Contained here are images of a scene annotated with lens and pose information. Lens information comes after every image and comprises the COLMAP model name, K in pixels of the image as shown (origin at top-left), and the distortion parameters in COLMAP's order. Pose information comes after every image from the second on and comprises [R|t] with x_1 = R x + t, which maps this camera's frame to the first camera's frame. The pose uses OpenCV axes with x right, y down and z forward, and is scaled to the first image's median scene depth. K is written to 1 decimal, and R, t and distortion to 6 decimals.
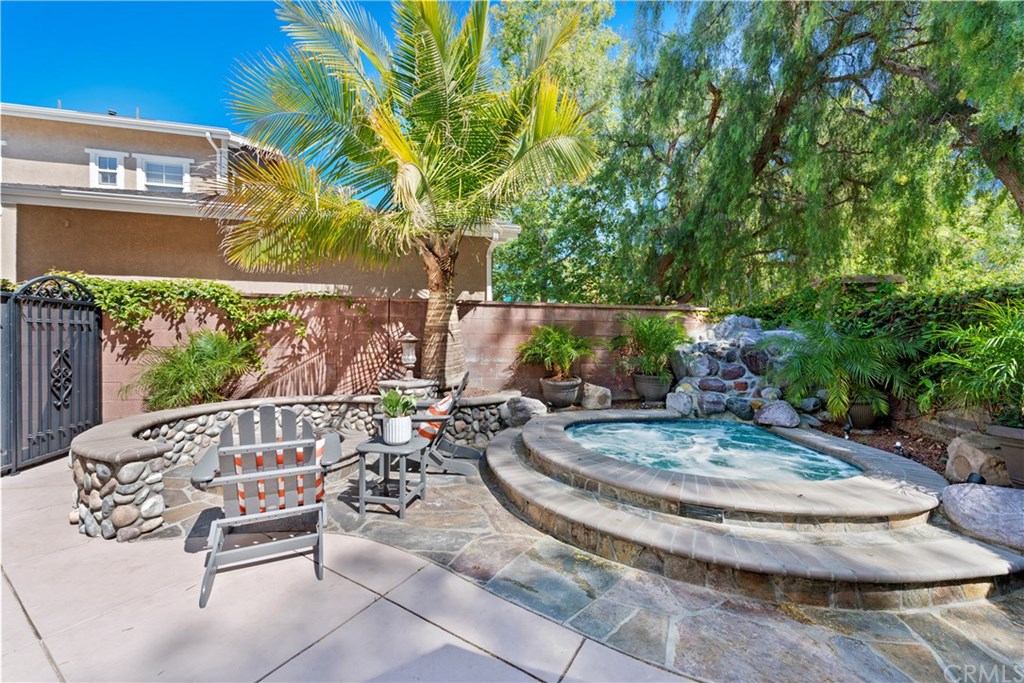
lens RADIAL K [[397.3, 0, 514.4], [0, 397.3, 345.0], [0, 0, 1]] dist [0.031753, -0.010881]
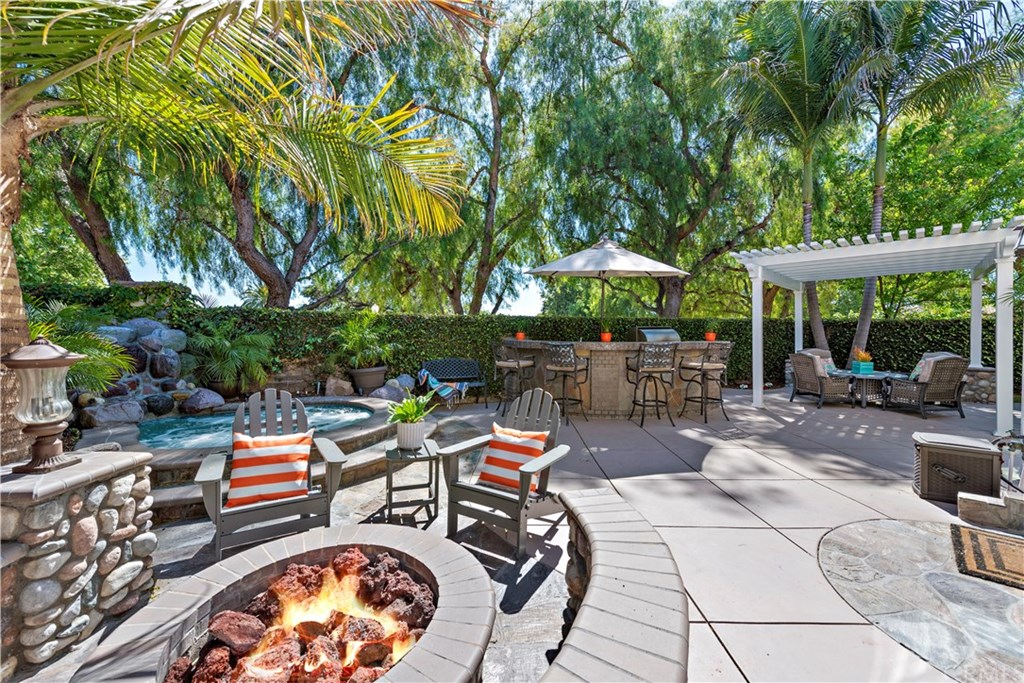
lens RADIAL K [[400.3, 0, 513.6], [0, 400.3, 342.6], [0, 0, 1]] dist [0.016486, -0.005413]
pose [[-0.528876, -0.030308, 0.848158, -0.734624], [0.004882, 0.999237, 0.038751, -0.032074], [-0.848685, 0.024635, -0.528324, 0.736301]]
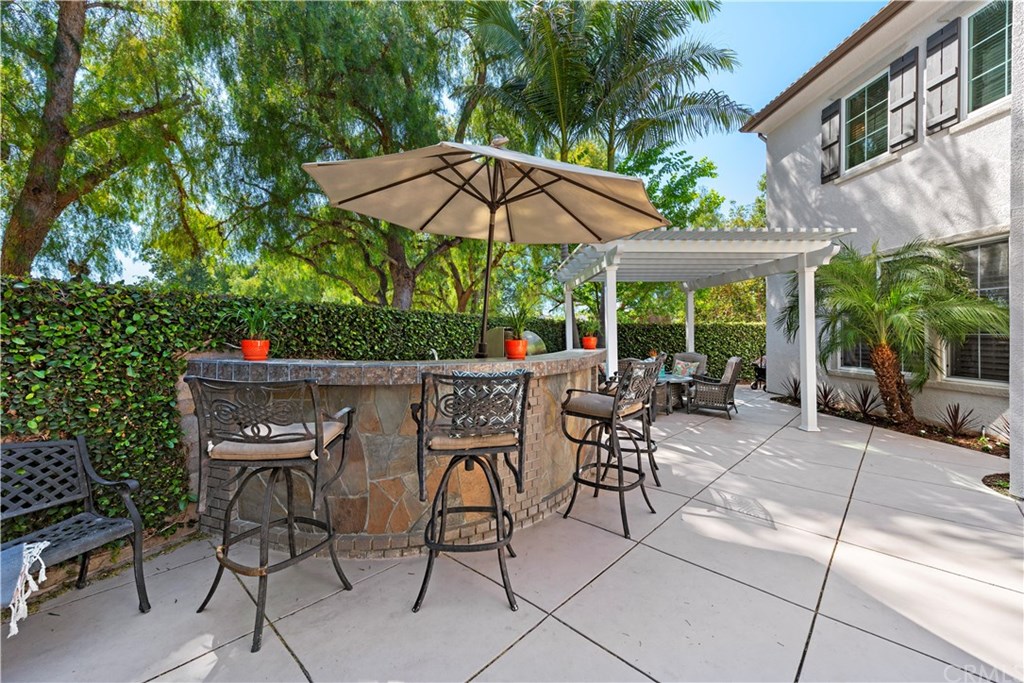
lens RADIAL K [[404.4, 0, 511.8], [0, 404.4, 332.8], [0, 0, 1]] dist [0.009833, -0.000283]
pose [[-0.981065, -0.006381, 0.193573, 0.045178], [-0.004412, 0.999934, 0.010599, -0.028003], [-0.193628, 0.009545, -0.981029, 0.413138]]
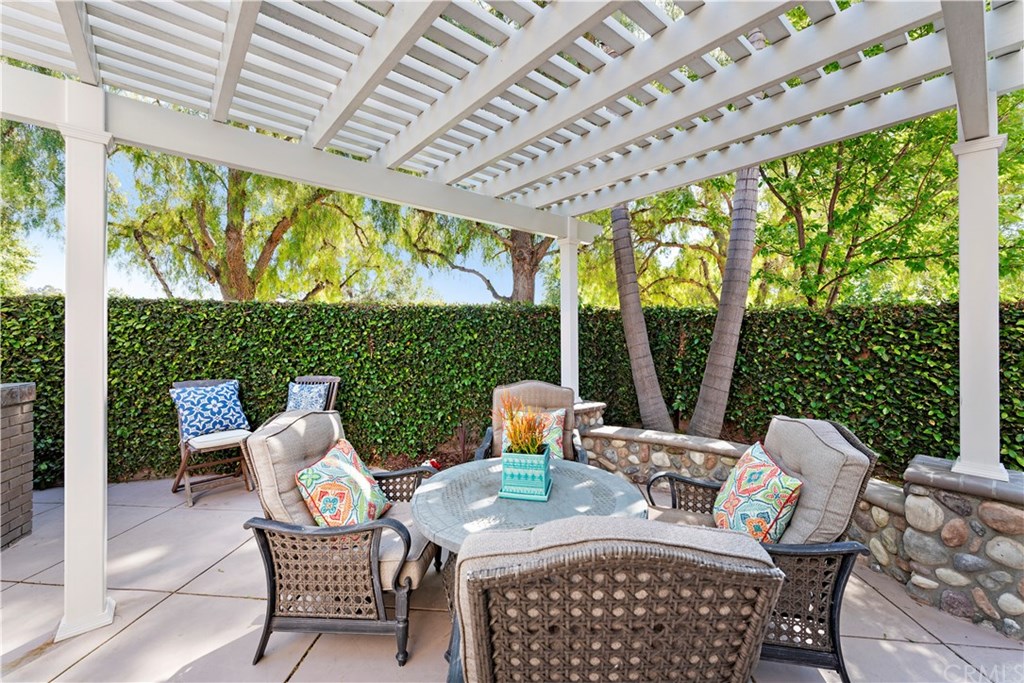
lens RADIAL K [[412.6, 0, 512.0], [0, 412.6, 341.5], [0, 0, 1]] dist [-0.001154, -0.000003]
pose [[-0.457766, -0.025716, 0.888701, -0.517136], [0.001412, 0.999559, 0.029651, -0.015944], [-0.889071, 0.014828, -0.457528, -0.889122]]
